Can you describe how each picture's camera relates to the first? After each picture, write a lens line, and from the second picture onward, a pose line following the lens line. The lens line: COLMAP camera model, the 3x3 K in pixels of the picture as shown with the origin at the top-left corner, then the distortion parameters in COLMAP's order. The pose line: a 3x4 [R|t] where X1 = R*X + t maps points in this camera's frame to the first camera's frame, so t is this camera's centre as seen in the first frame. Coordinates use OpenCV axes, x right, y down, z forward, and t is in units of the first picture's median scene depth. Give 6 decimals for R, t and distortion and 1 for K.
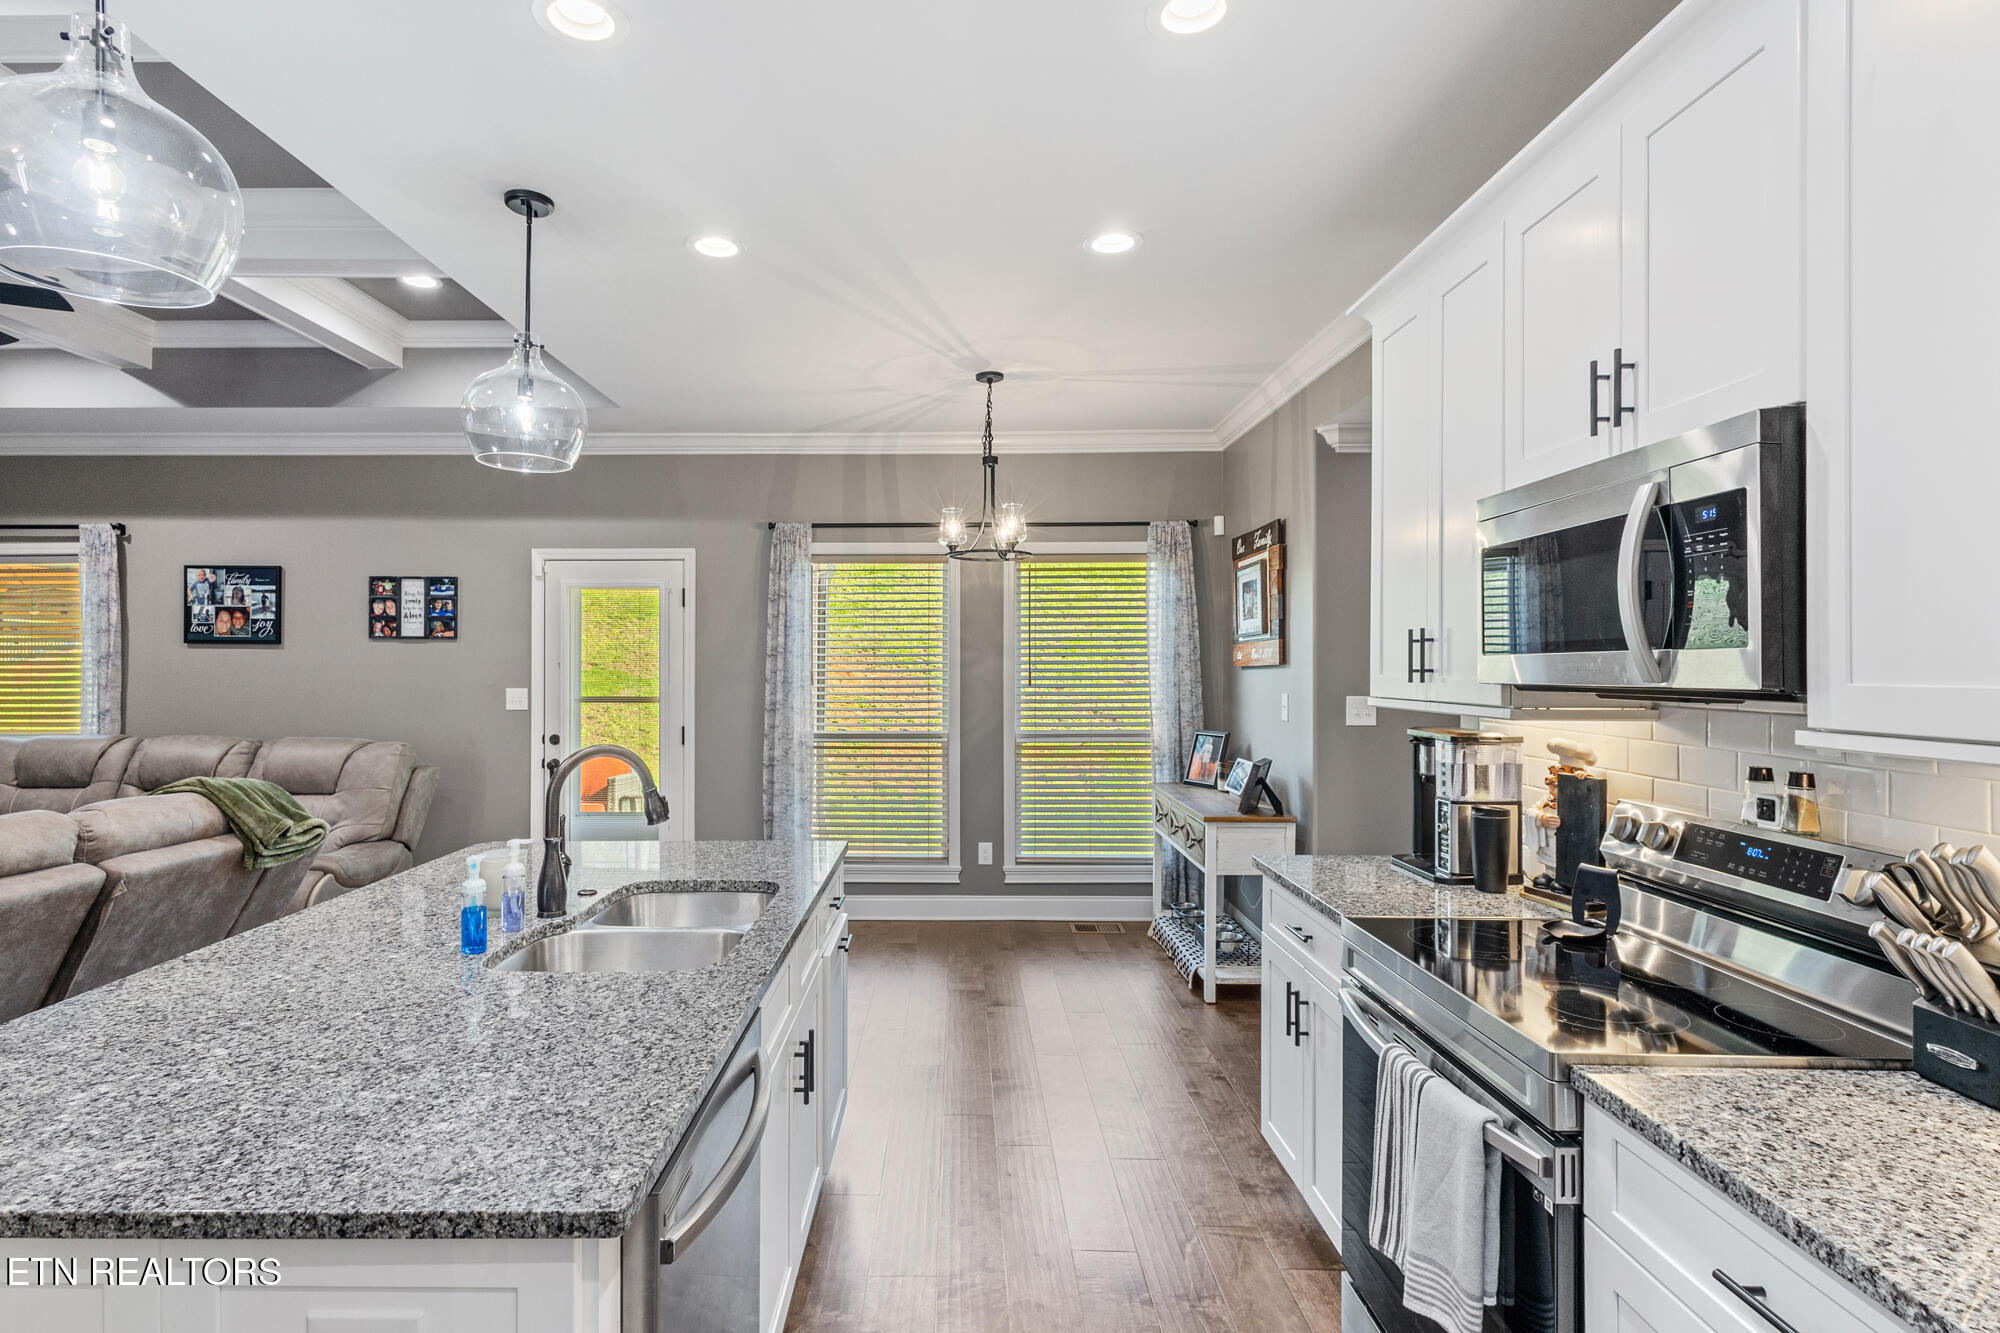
lens RADIAL K [[983.7, 0, 976.0], [0, 983.7, 664.4], [0, 0, 1]] dist [-0.009927, 0.002998]
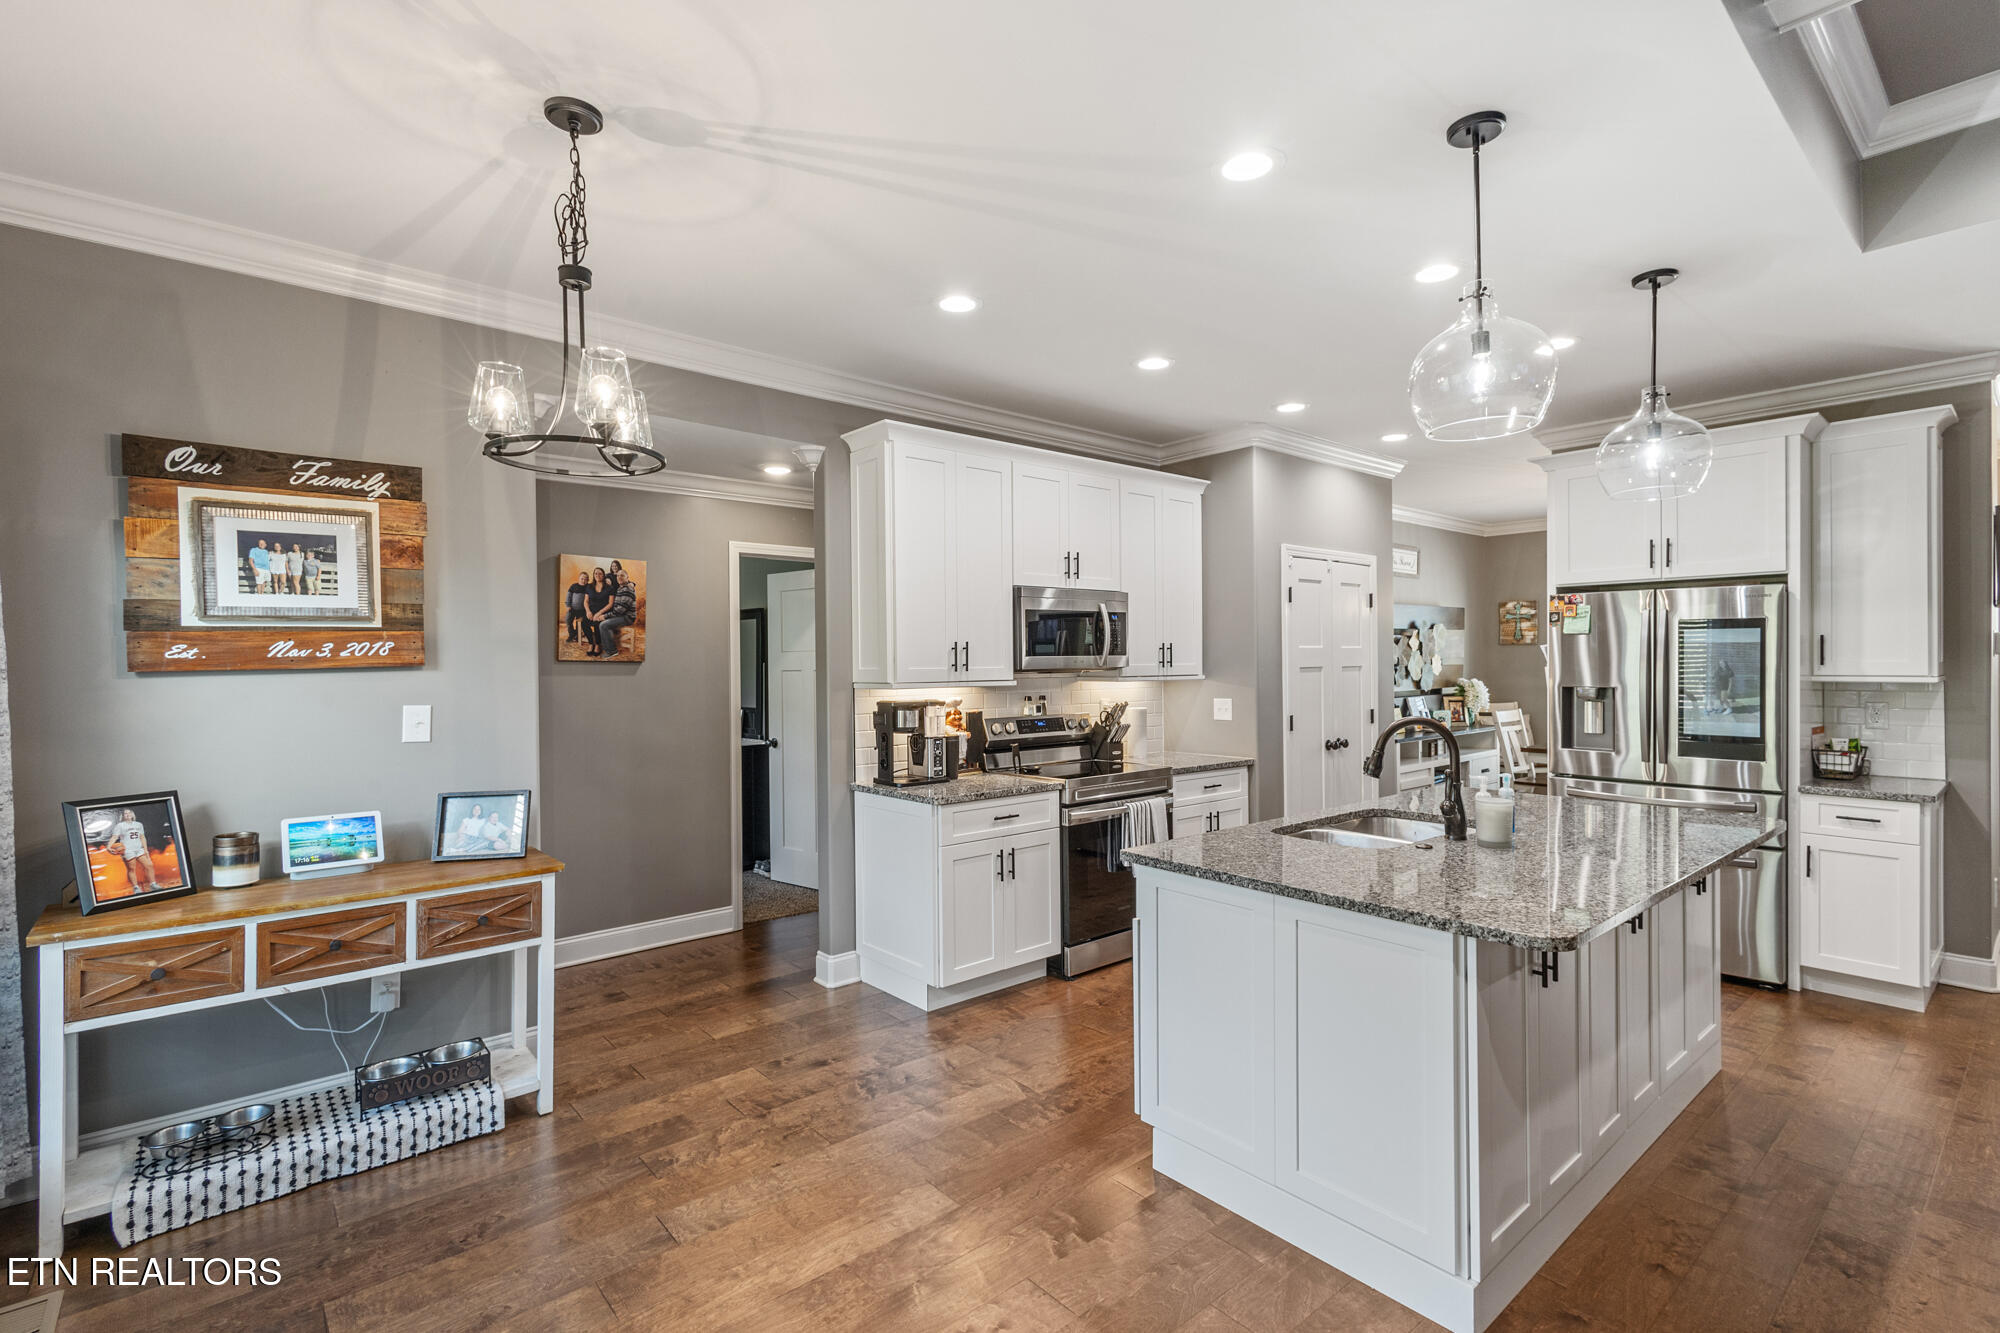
lens RADIAL K [[920.7, 0, 1008.0], [0, 920.7, 670.4], [0, 0, 1]] dist [0.013127, -0.003906]
pose [[-0.654330, -0.002623, 0.756204, -0.398568], [0.008320, 0.999908, 0.010668, -0.000414], [-0.756163, 0.013271, -0.654248, 0.914677]]
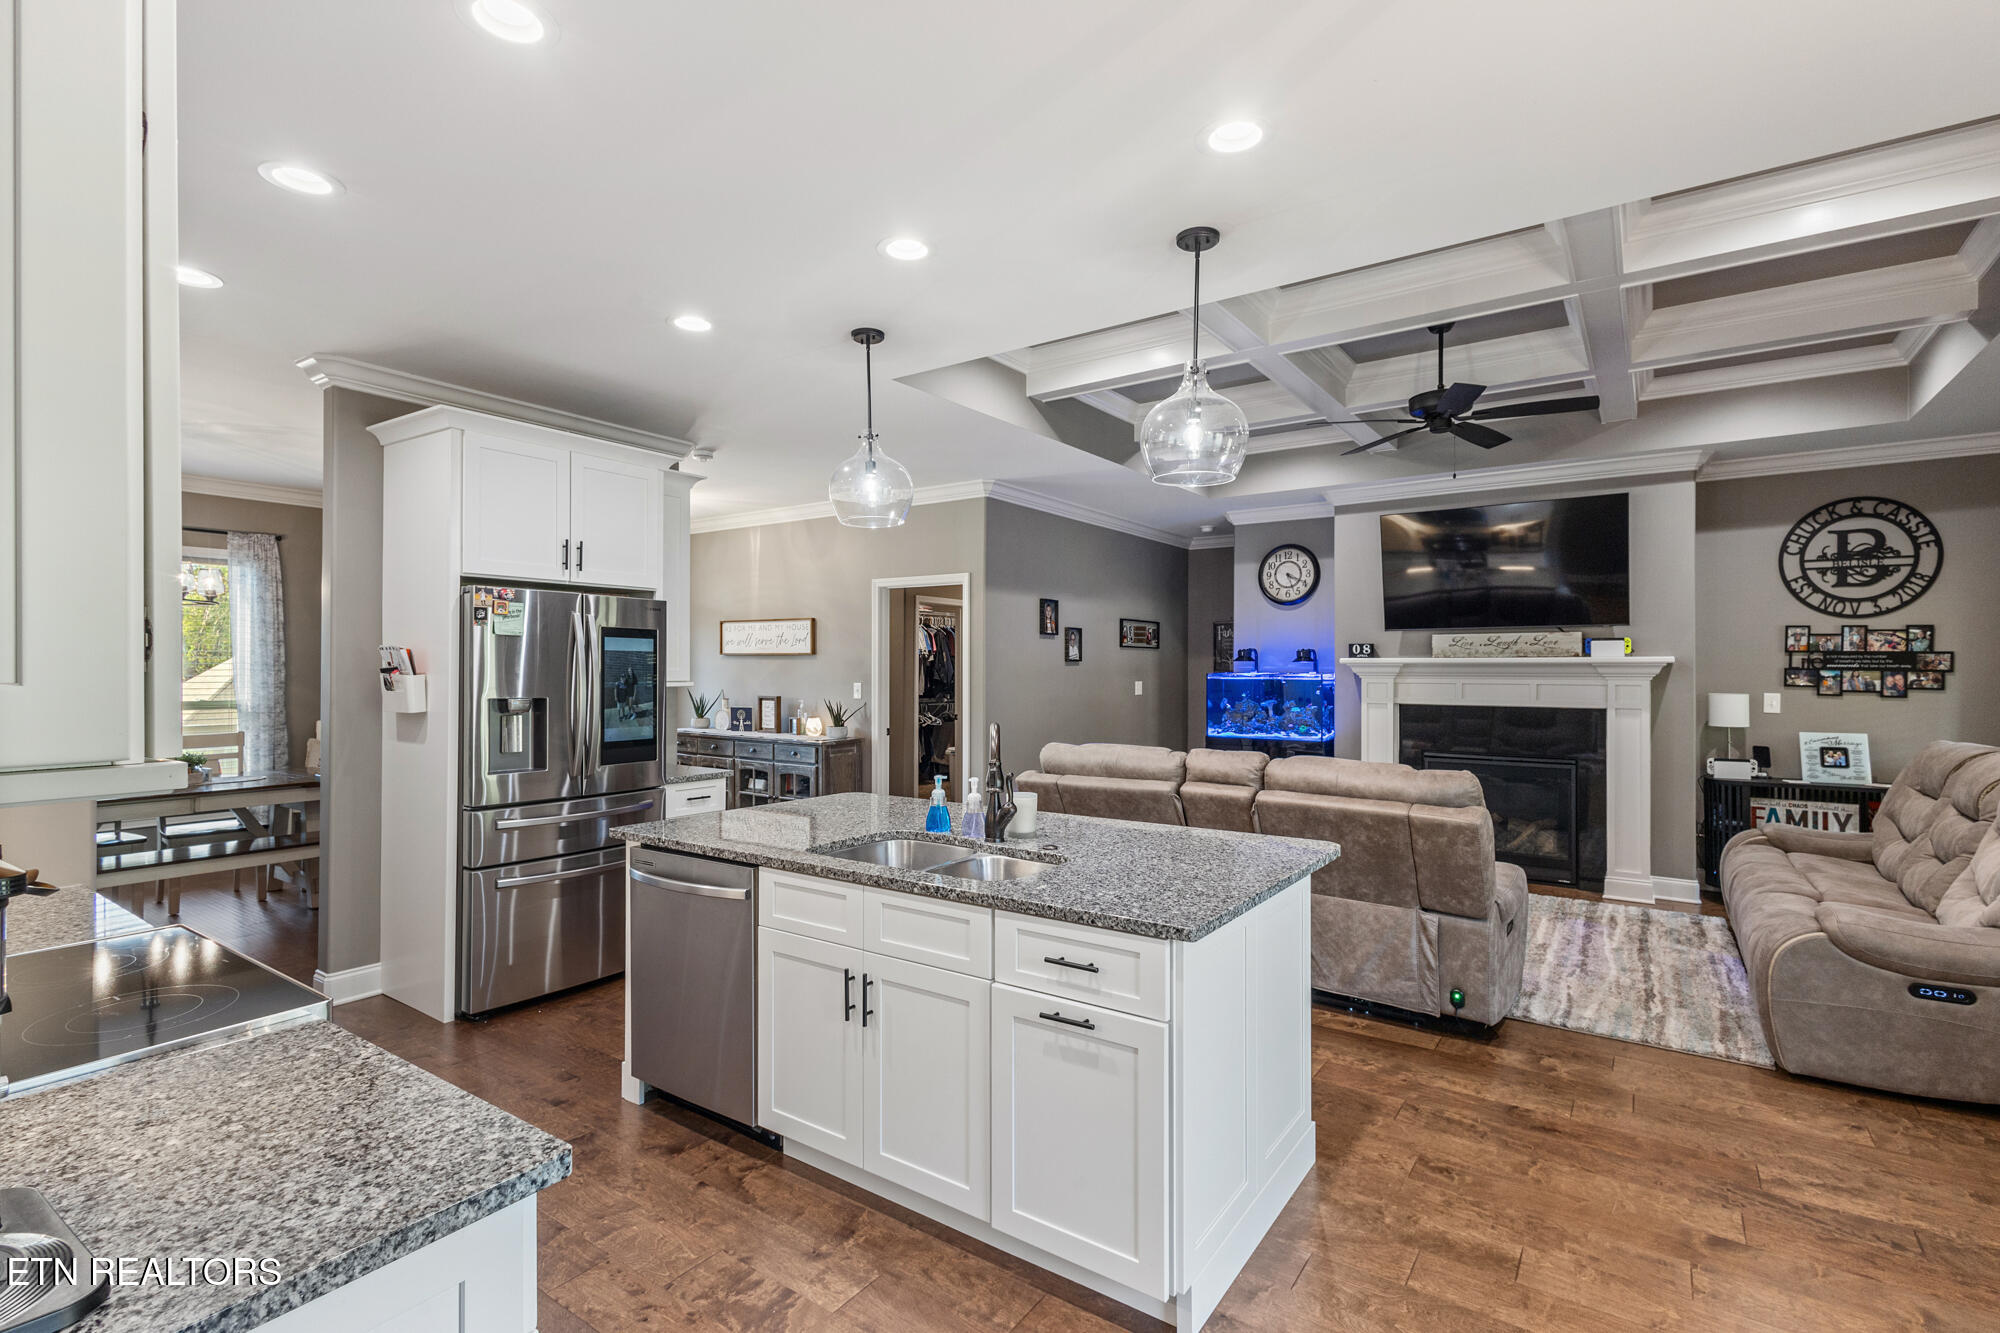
lens RADIAL K [[920.7, 0, 999.6], [0, 920.7, 669.4], [0, 0, 1]] dist [0.013127, -0.003906]
pose [[-0.574037, 0.002226, -0.818826, 0.241680], [-0.001454, 0.999992, 0.003737, 0.002196], [0.818828, 0.003336, -0.574029, 0.686570]]
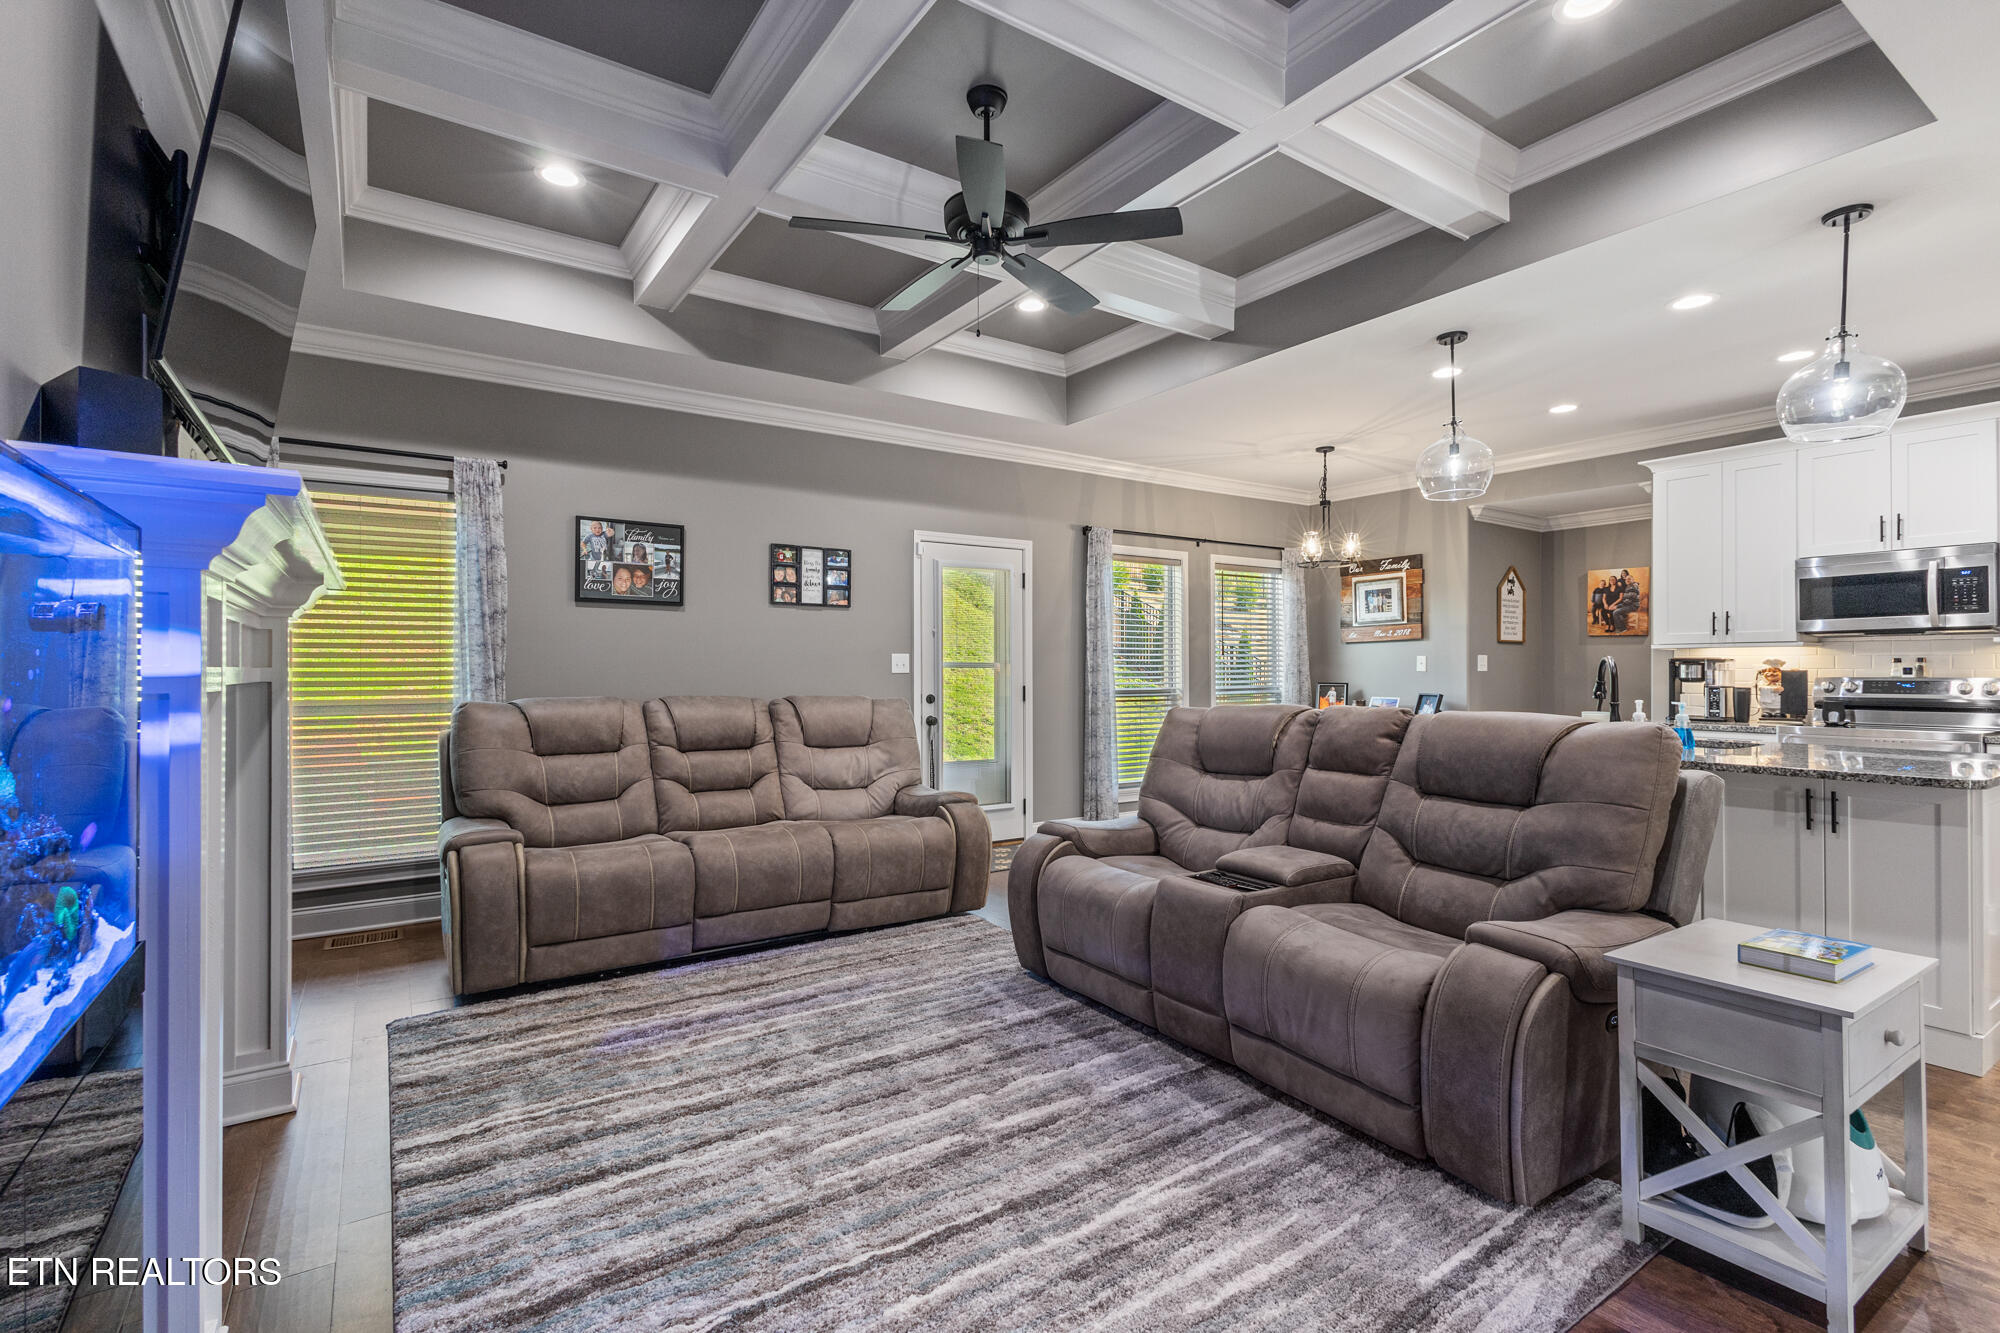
lens RADIAL K [[920.7, 0, 1006.3], [0, 920.7, 664.2], [0, 0, 1]] dist [0.013127, -0.003906]
pose [[0.825649, 0.002219, 0.564179, -0.963167], [0.002286, 0.999971, -0.007279, 0.044244], [-0.564179, 0.007300, 0.825620, 0.067567]]
